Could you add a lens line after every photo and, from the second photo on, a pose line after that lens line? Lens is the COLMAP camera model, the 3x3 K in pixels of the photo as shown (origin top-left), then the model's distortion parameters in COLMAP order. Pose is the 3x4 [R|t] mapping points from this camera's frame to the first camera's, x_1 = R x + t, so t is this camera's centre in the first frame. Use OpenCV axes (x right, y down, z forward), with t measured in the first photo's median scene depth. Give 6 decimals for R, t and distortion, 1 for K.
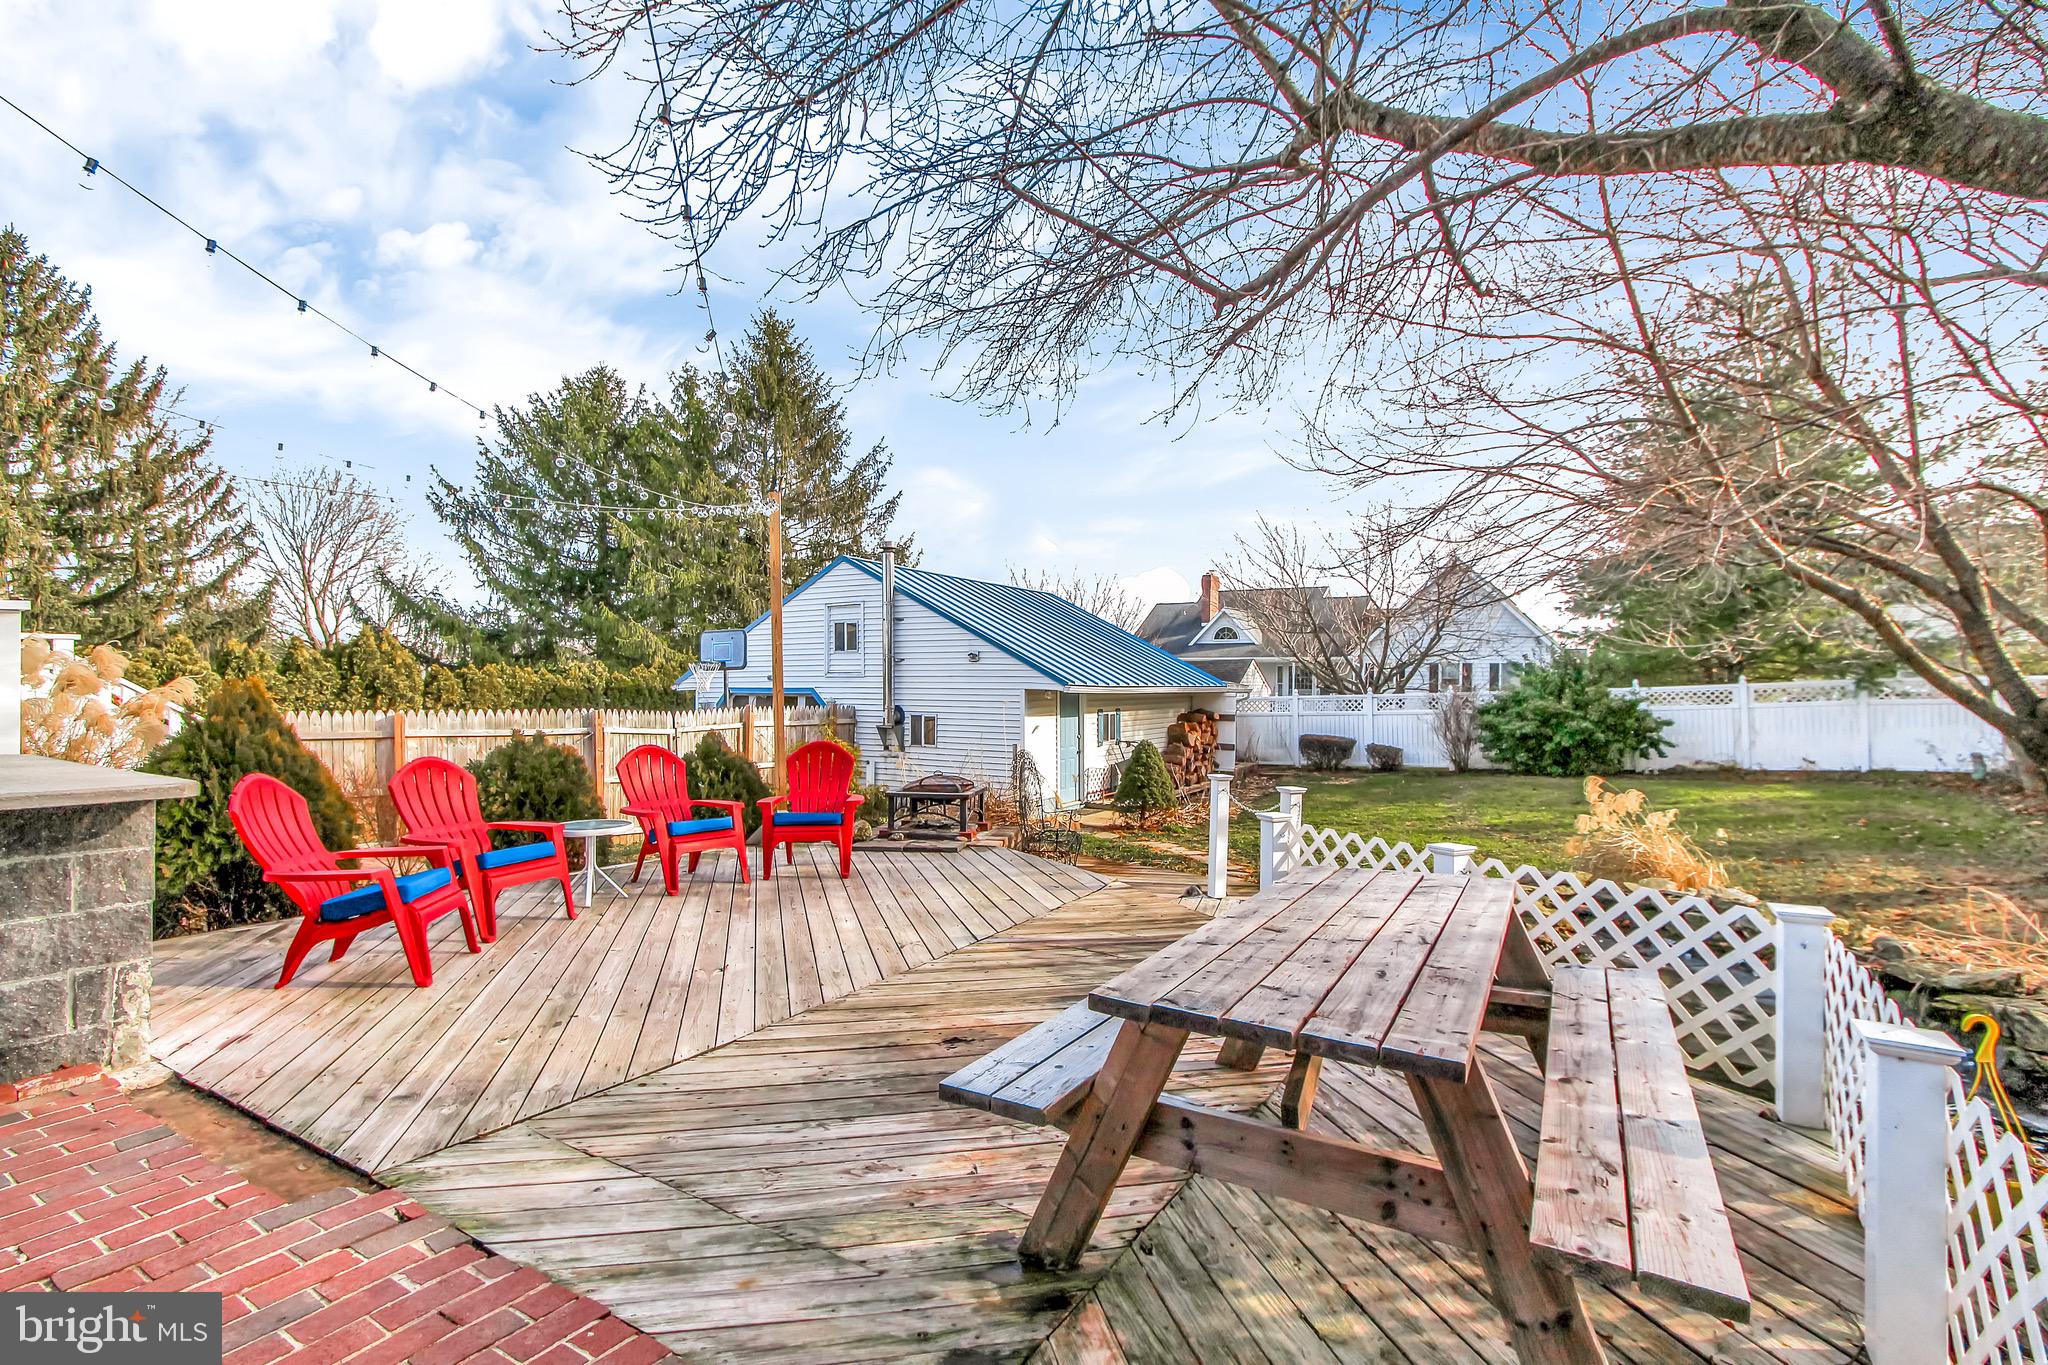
lens RADIAL K [[939.7, 0, 1024.0], [0, 939.7, 682.5], [0, 0, 1]] dist [0.001571, 0.000915]
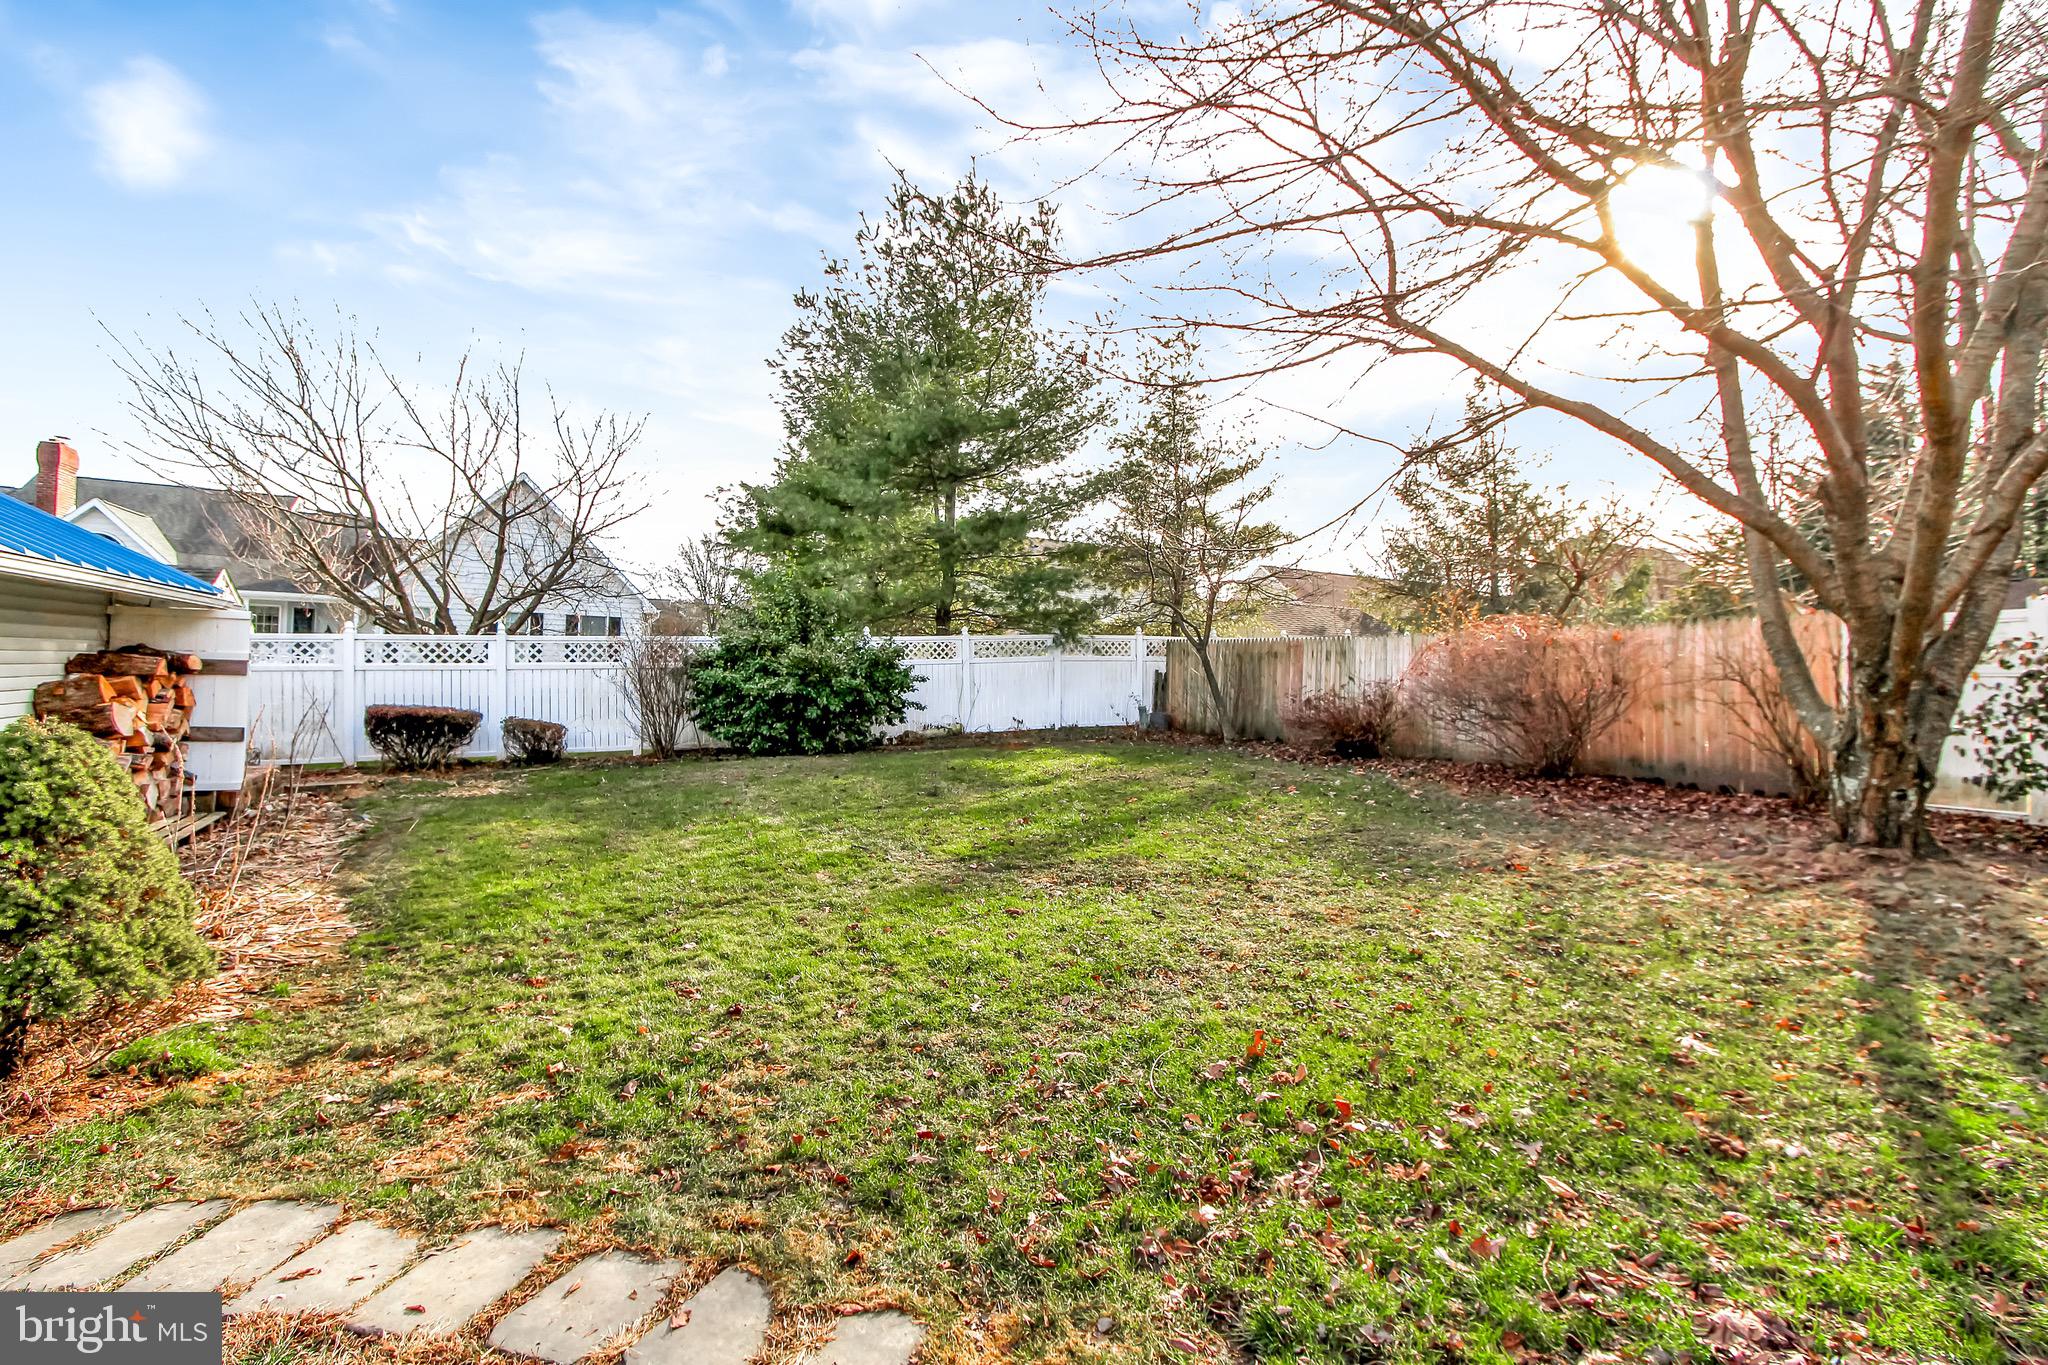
lens RADIAL K [[939.7, 0, 1024.0], [0, 939.7, 682.5], [0, 0, 1]] dist [0.001571, 0.000915]
pose [[0.527079, 0.000753, 0.849816, 0.043534], [-0.025342, 0.999569, 0.014832, 0.029885], [-0.849438, -0.029353, 0.526871, 0.477092]]
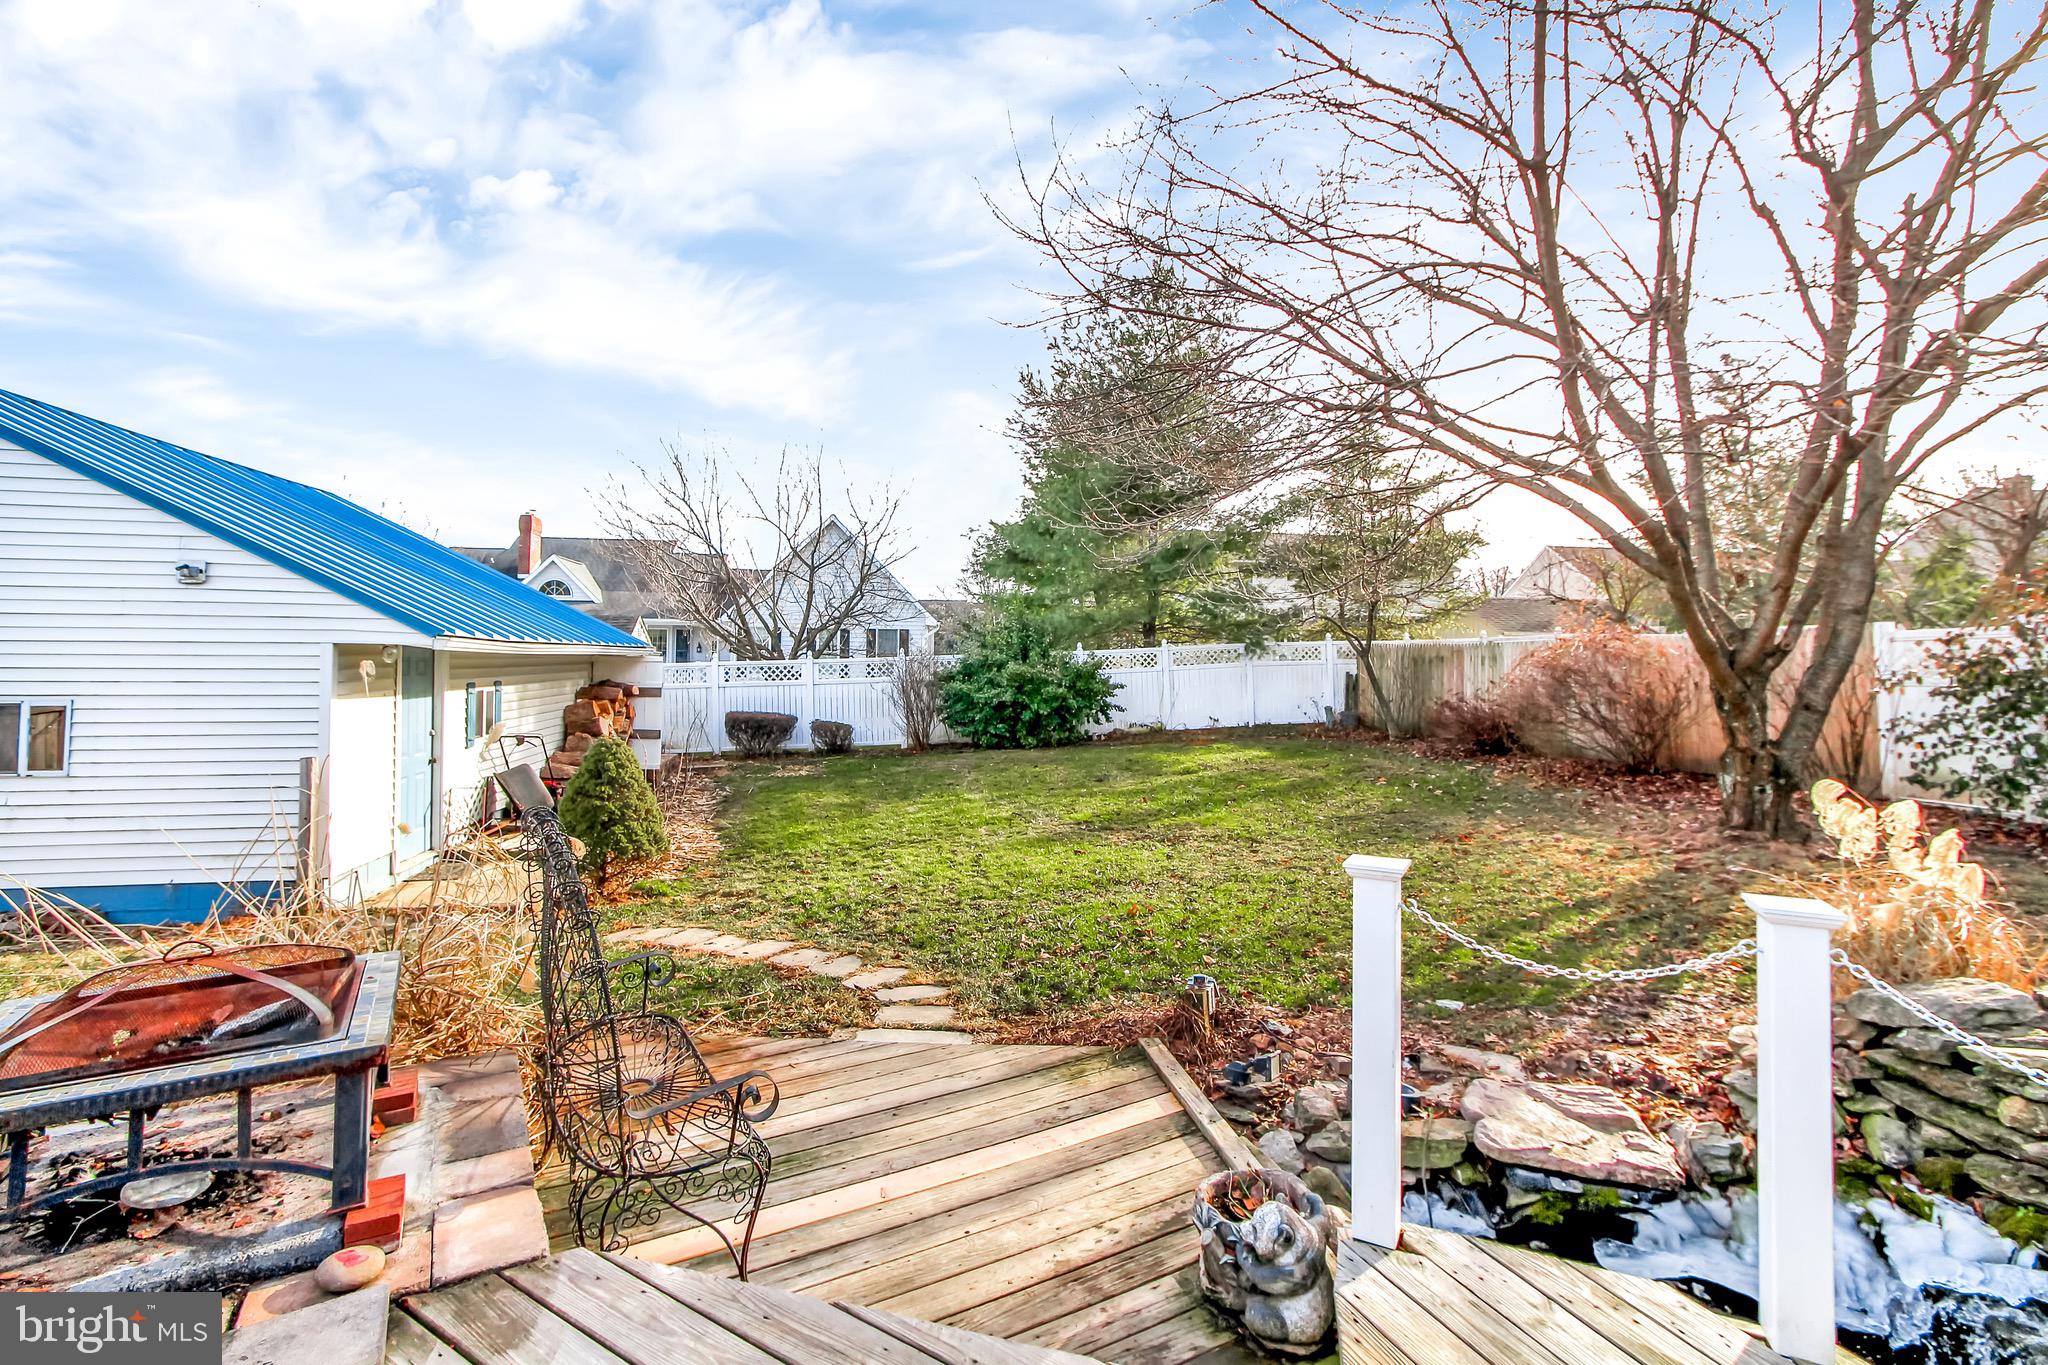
lens RADIAL K [[960.2, 0, 1021.5], [0, 960.2, 662.5], [0, 0, 1]] dist [-0.002119, -0.000060]
pose [[0.761344, -0.004295, 0.648334, -0.034837], [-0.002172, 0.999956, 0.009174, 0.008815], [-0.648344, -0.008392, 0.761301, 0.296813]]
